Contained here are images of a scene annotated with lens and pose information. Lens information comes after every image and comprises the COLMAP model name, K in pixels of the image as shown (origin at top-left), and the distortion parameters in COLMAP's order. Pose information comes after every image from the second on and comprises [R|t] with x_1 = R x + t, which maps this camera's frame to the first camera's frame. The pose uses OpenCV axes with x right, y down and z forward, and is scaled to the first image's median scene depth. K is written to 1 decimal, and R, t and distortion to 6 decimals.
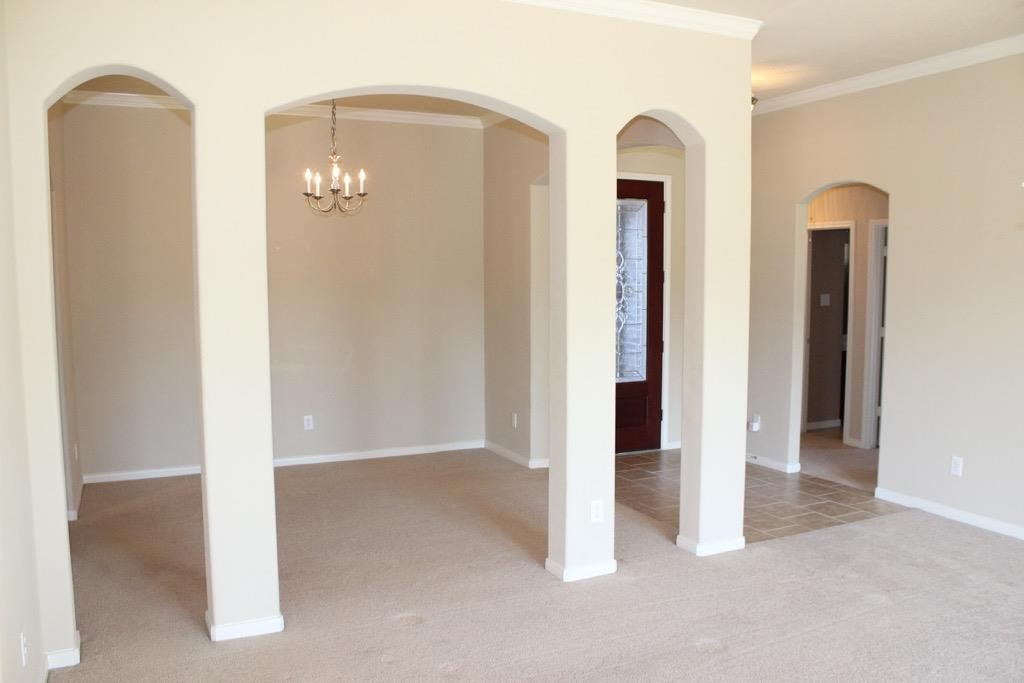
lens RADIAL K [[851.4, 0, 503.0], [0, 851.4, 338.4], [0, 0, 1]] dist [-0.145550, 0.118577]
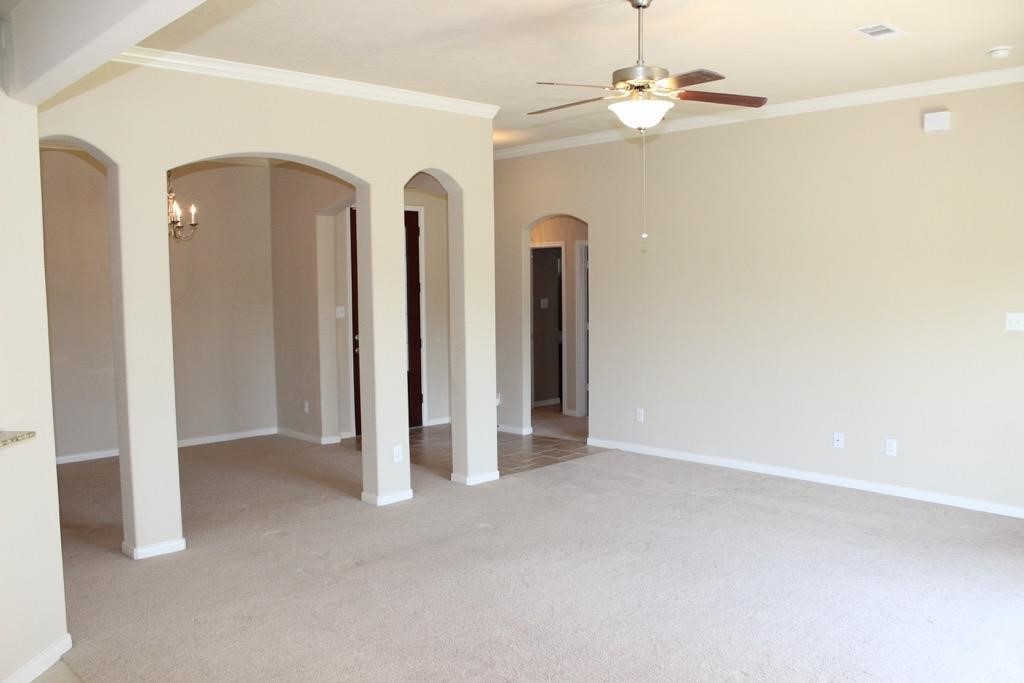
lens RADIAL K [[851.4, 0, 509.2], [0, 851.4, 341.9], [0, 0, 1]] dist [-0.145550, 0.118577]
pose [[0.945424, -0.035111, 0.323946, -0.123641], [0.038908, 0.999229, -0.005250, 0.025929], [-0.323512, 0.017568, 0.946061, -0.295583]]
